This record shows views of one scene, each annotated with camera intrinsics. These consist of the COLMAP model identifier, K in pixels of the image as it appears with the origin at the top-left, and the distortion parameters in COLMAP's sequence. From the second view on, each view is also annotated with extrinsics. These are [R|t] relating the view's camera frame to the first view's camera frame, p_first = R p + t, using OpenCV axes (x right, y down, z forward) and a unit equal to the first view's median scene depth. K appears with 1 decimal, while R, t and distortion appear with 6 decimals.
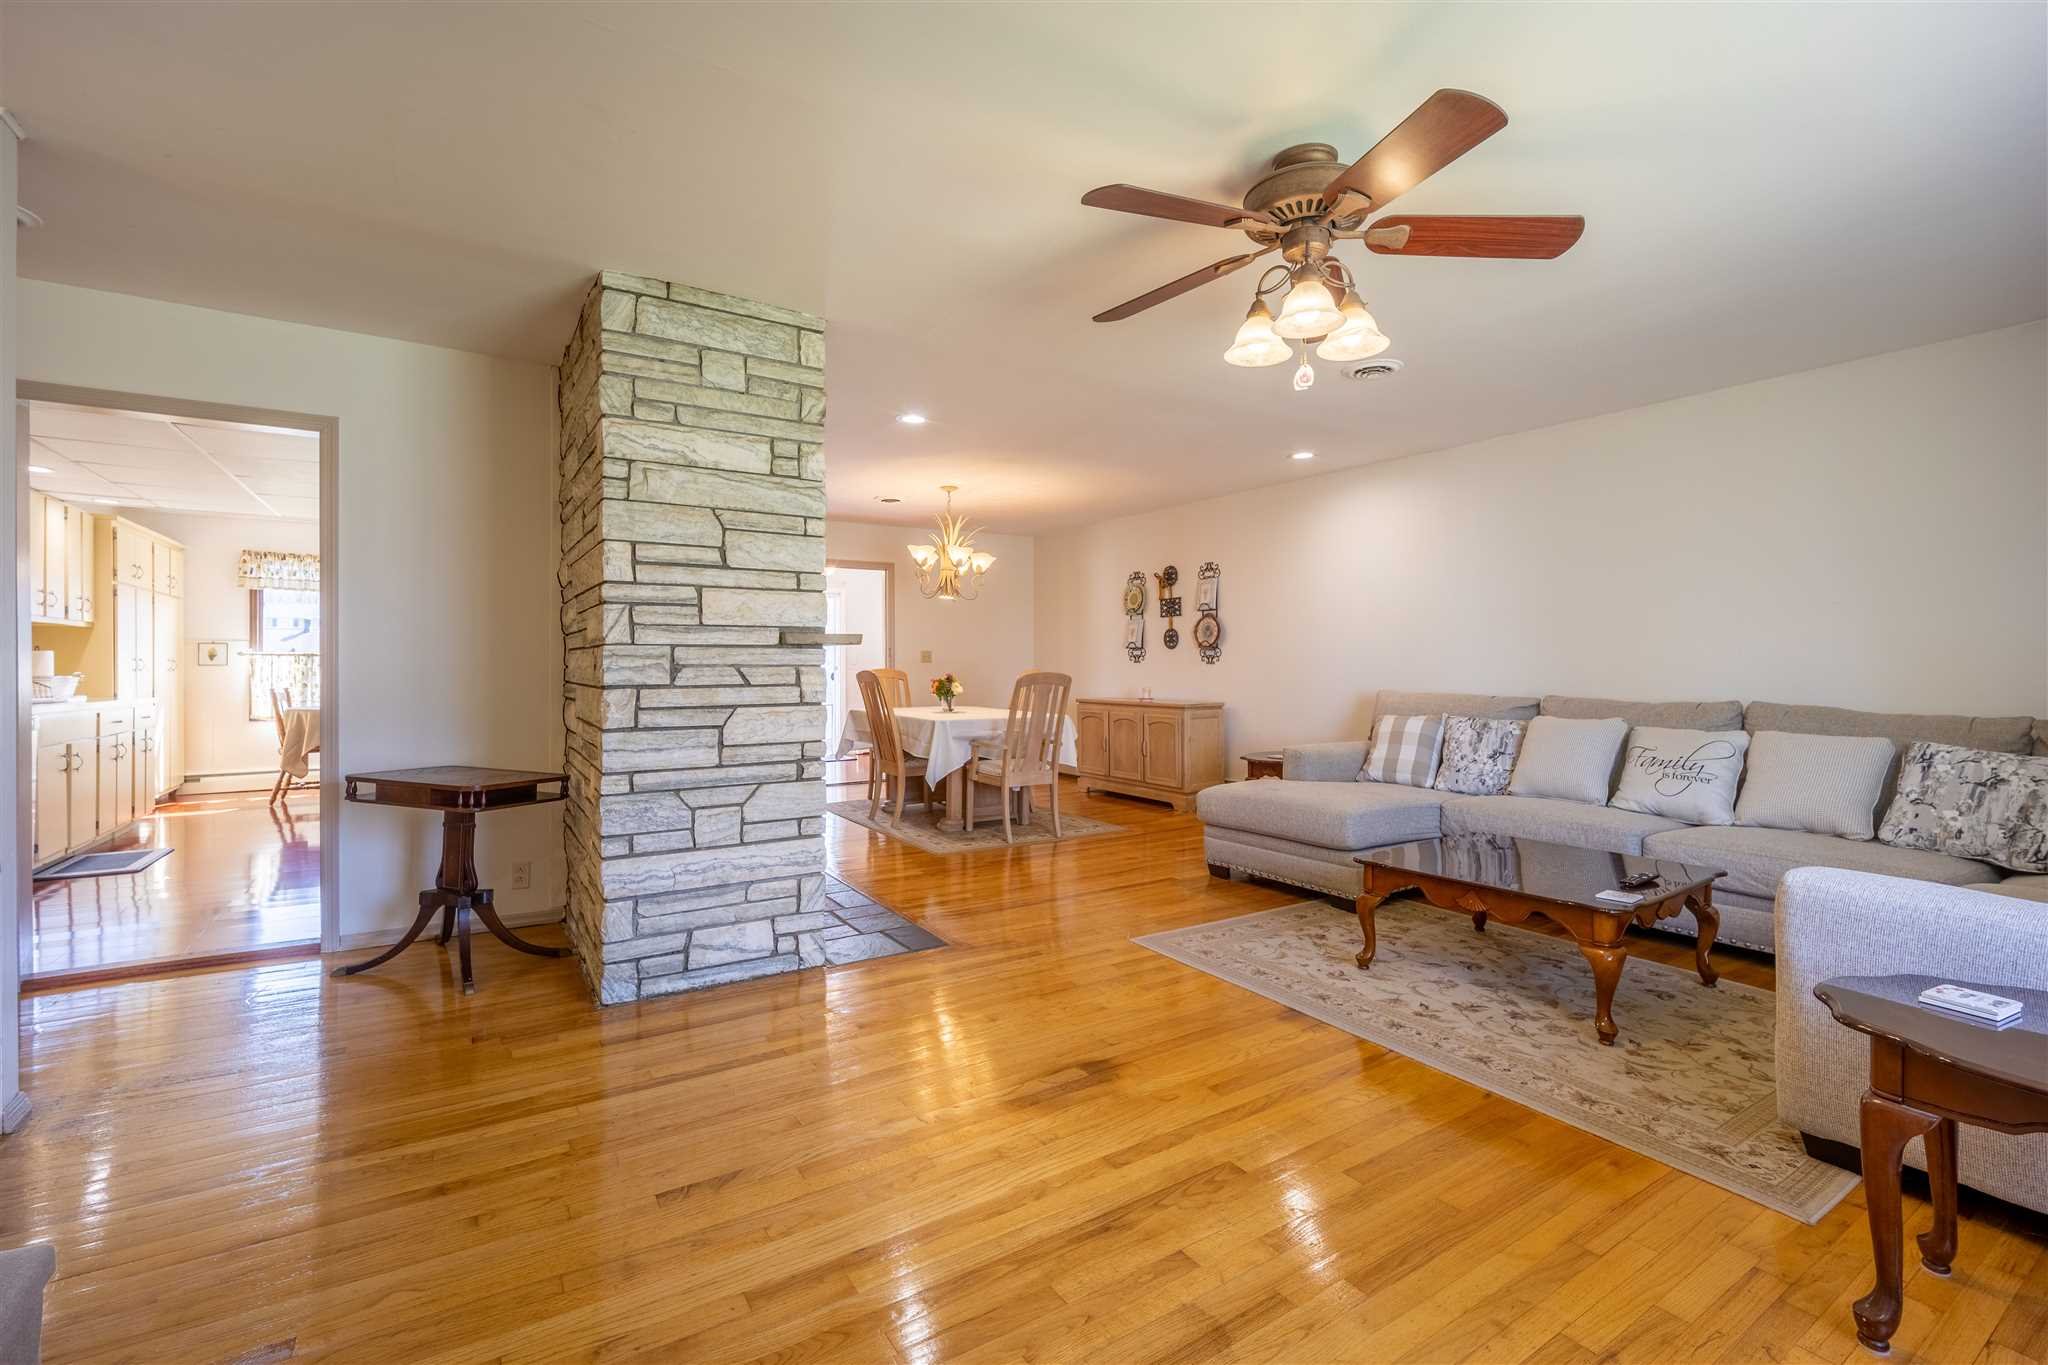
lens RADIAL K [[892.6, 0, 1035.2], [0, 892.6, 668.3], [0, 0, 1]] dist [-0.017280, 0.005365]
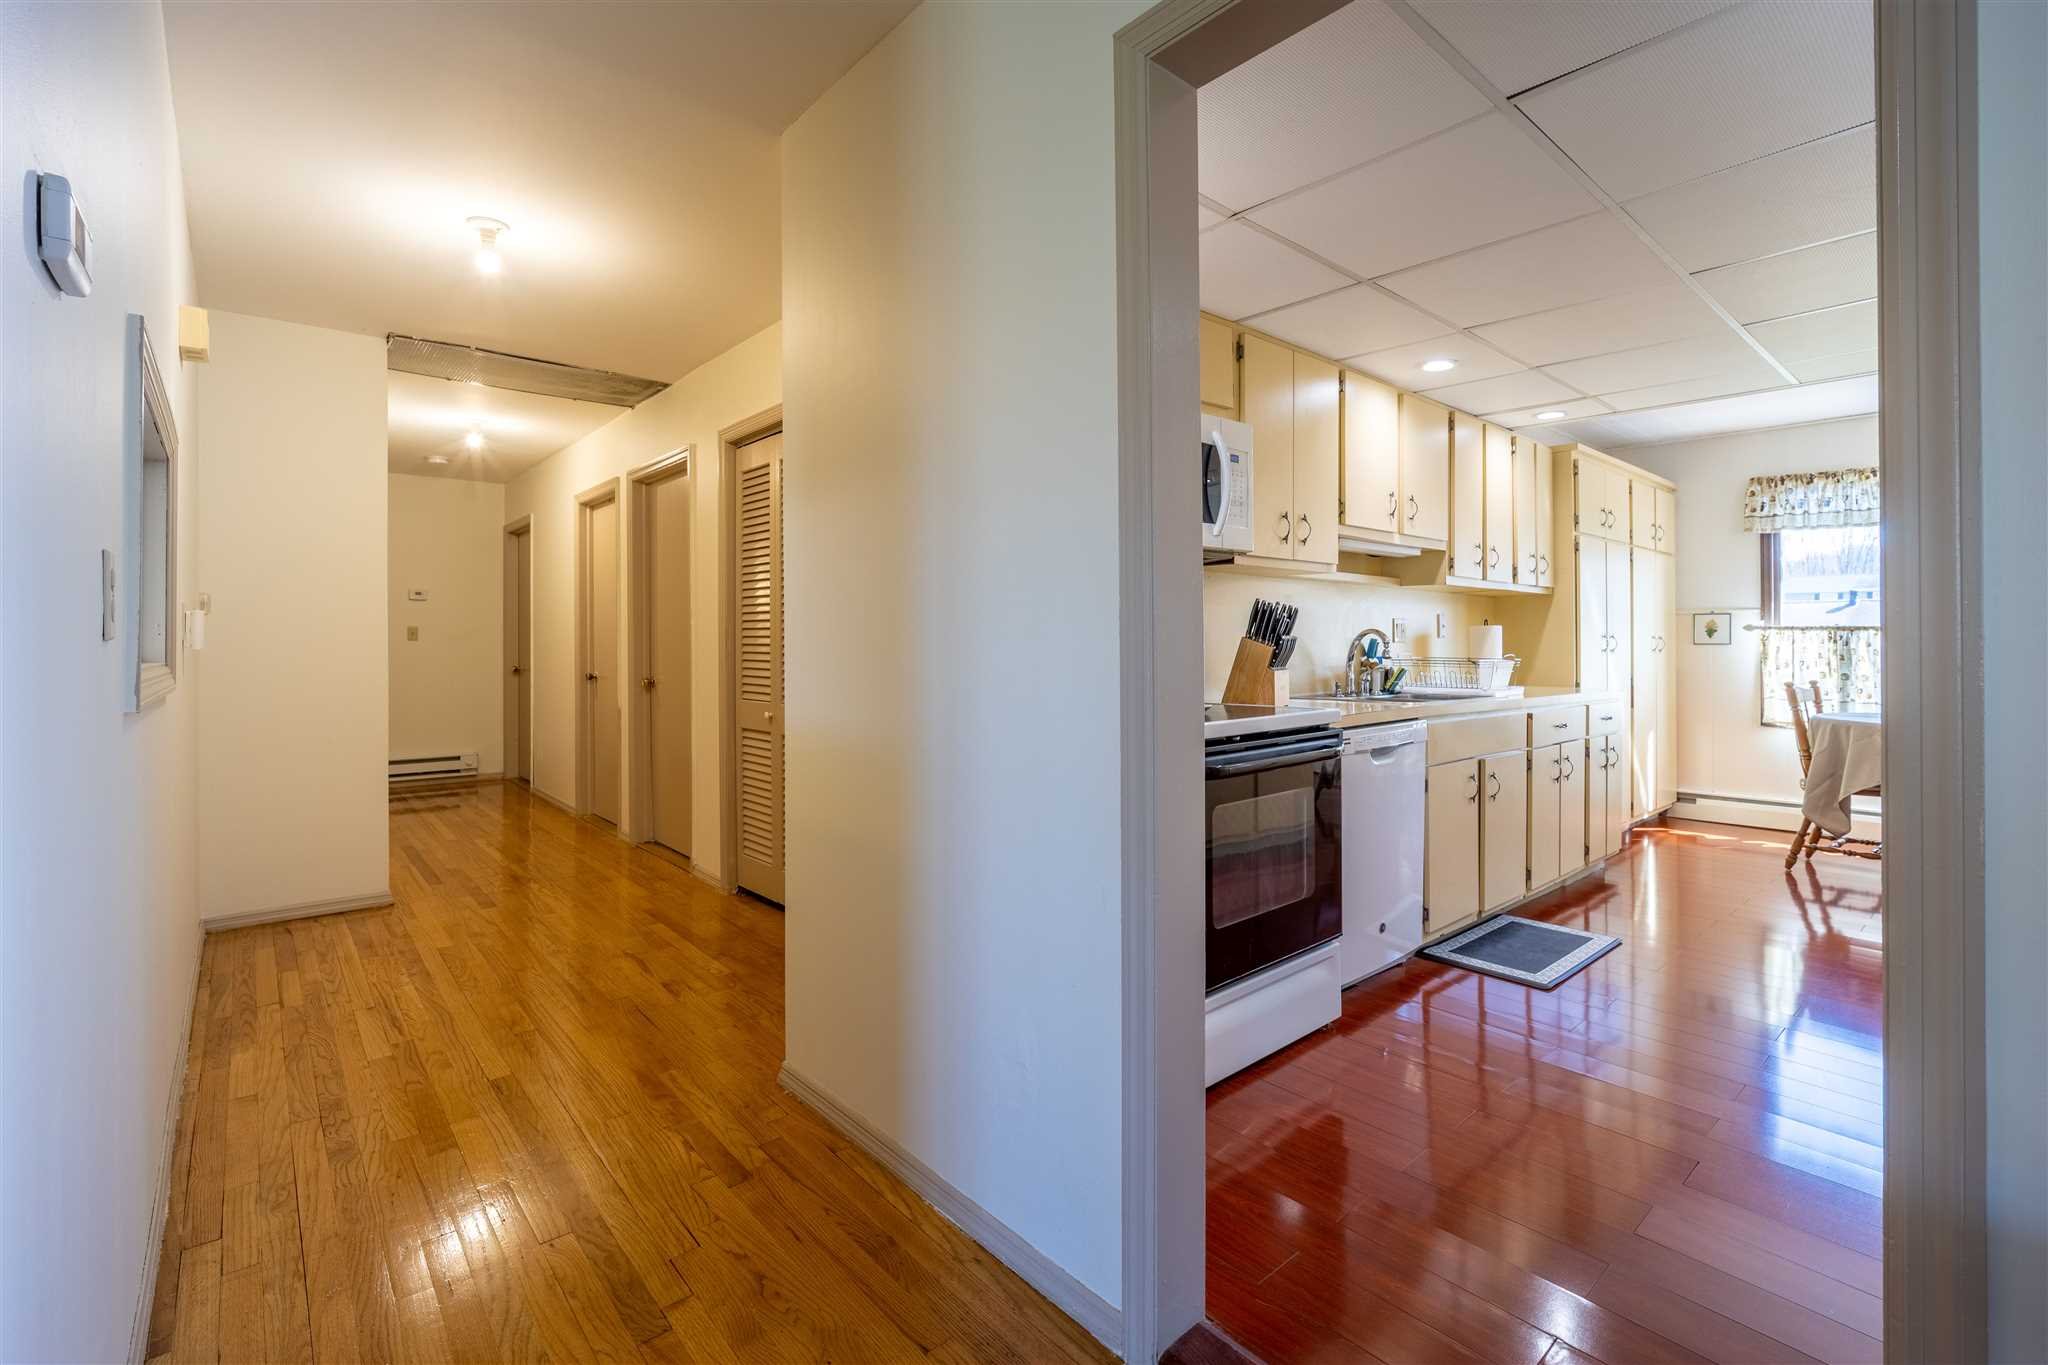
lens RADIAL K [[892.6, 0, 1018.1], [0, 892.6, 634.6], [0, 0, 1]] dist [-0.017280, 0.005365]
pose [[0.126344, -0.012175, -0.991912, -0.308172], [-0.003103, 0.999915, -0.012669, -0.000523], [0.991982, 0.004678, 0.126296, 0.373775]]
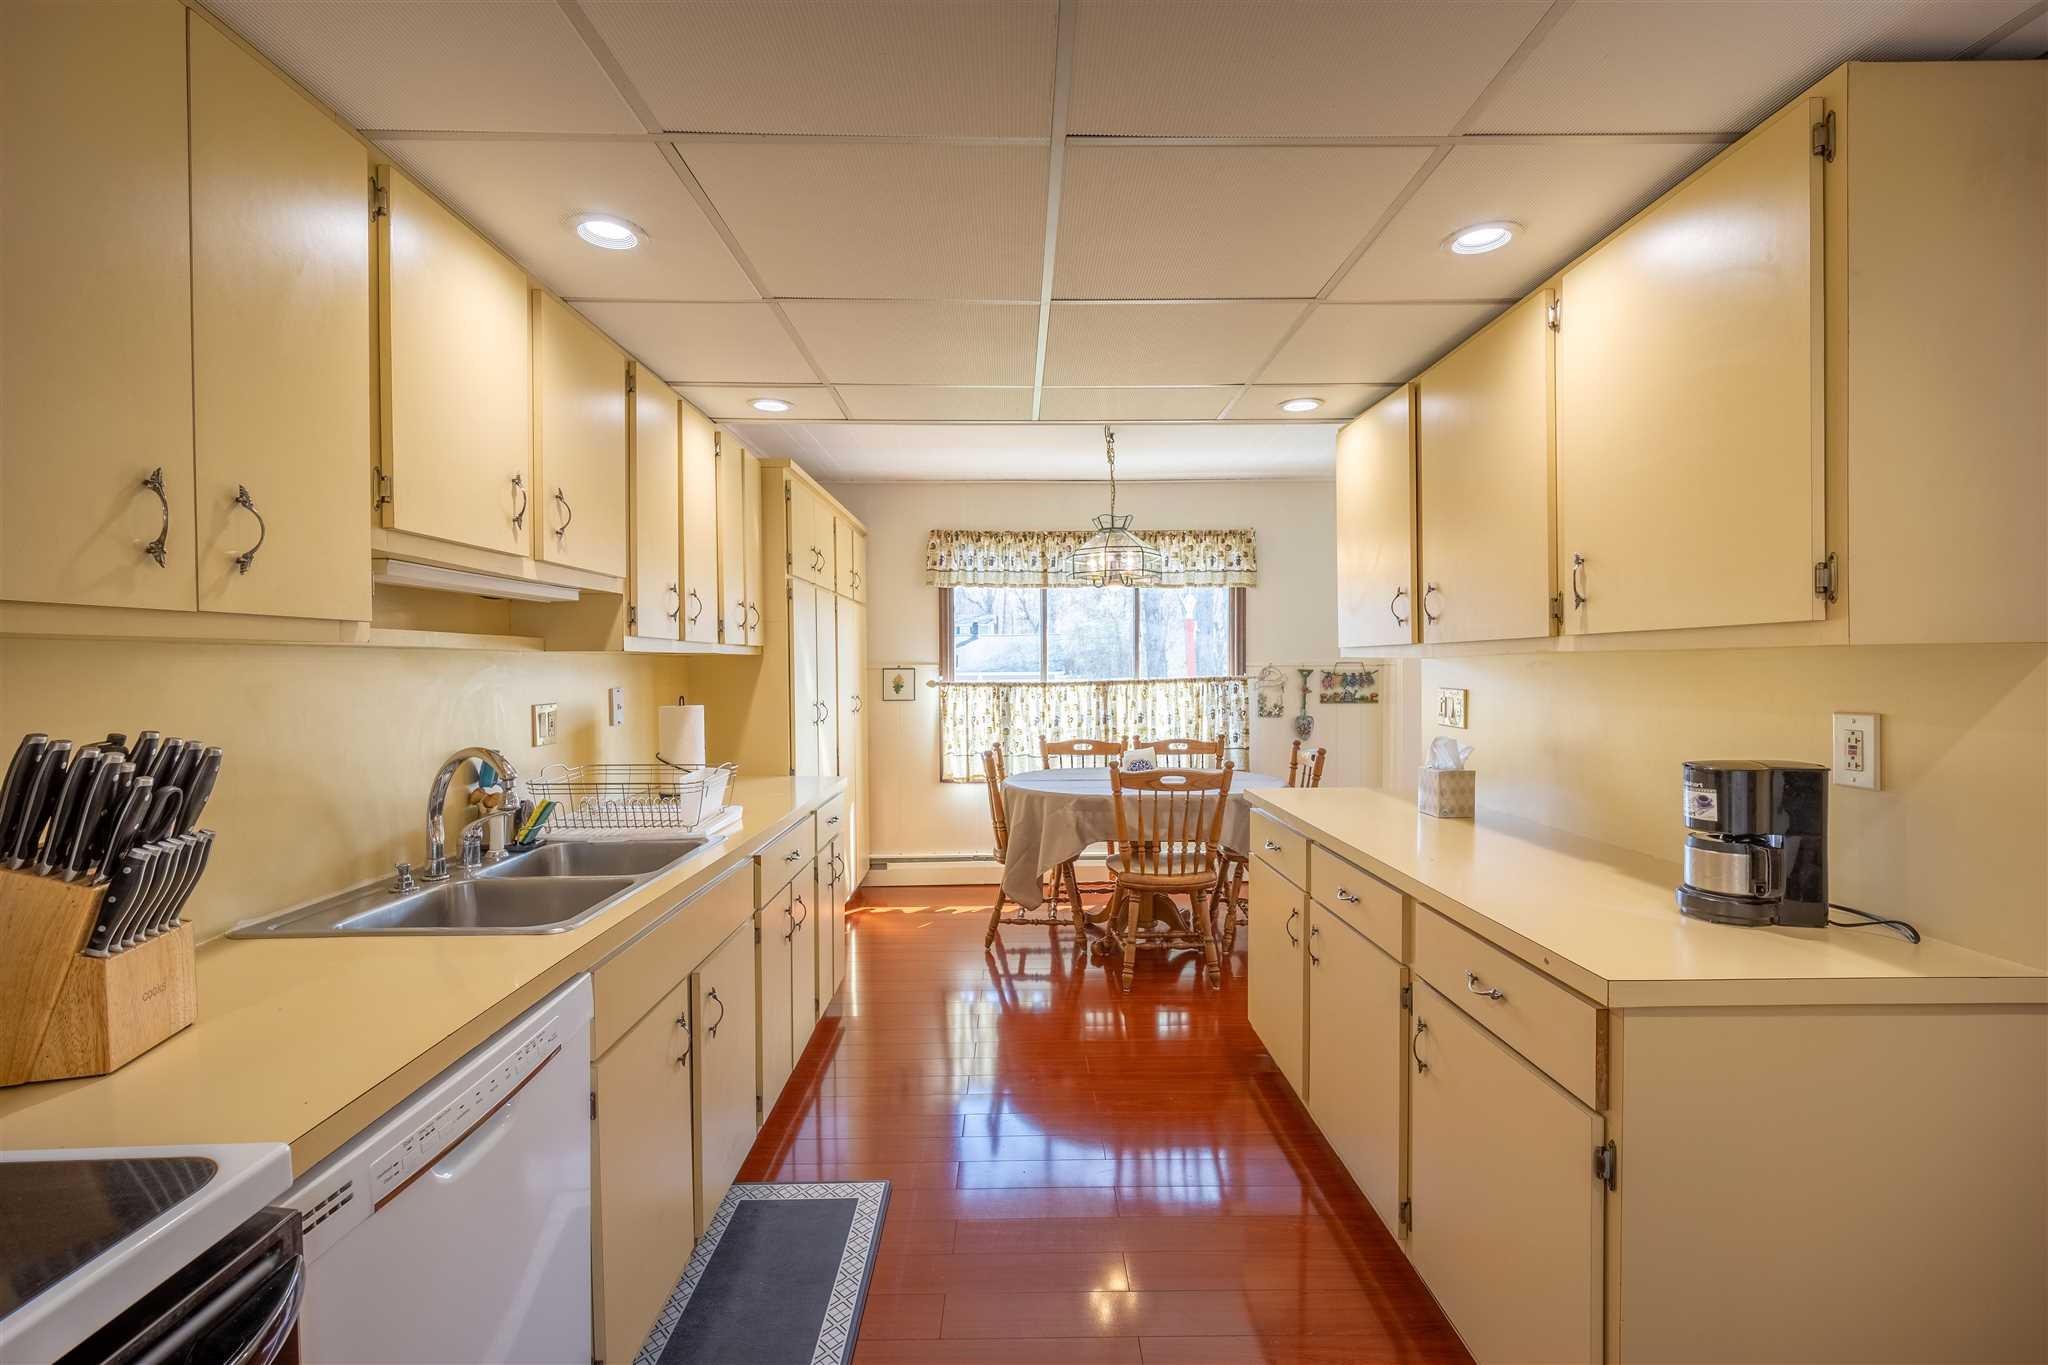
lens RADIAL K [[892.6, 0, 1034.5], [0, 892.6, 677.9], [0, 0, 1]] dist [-0.017280, 0.005365]
pose [[0.848231, -0.002862, -0.529619, -0.512648], [0.010921, 0.999867, 0.012087, -0.030892], [0.529514, -0.016037, 0.848150, 0.504236]]
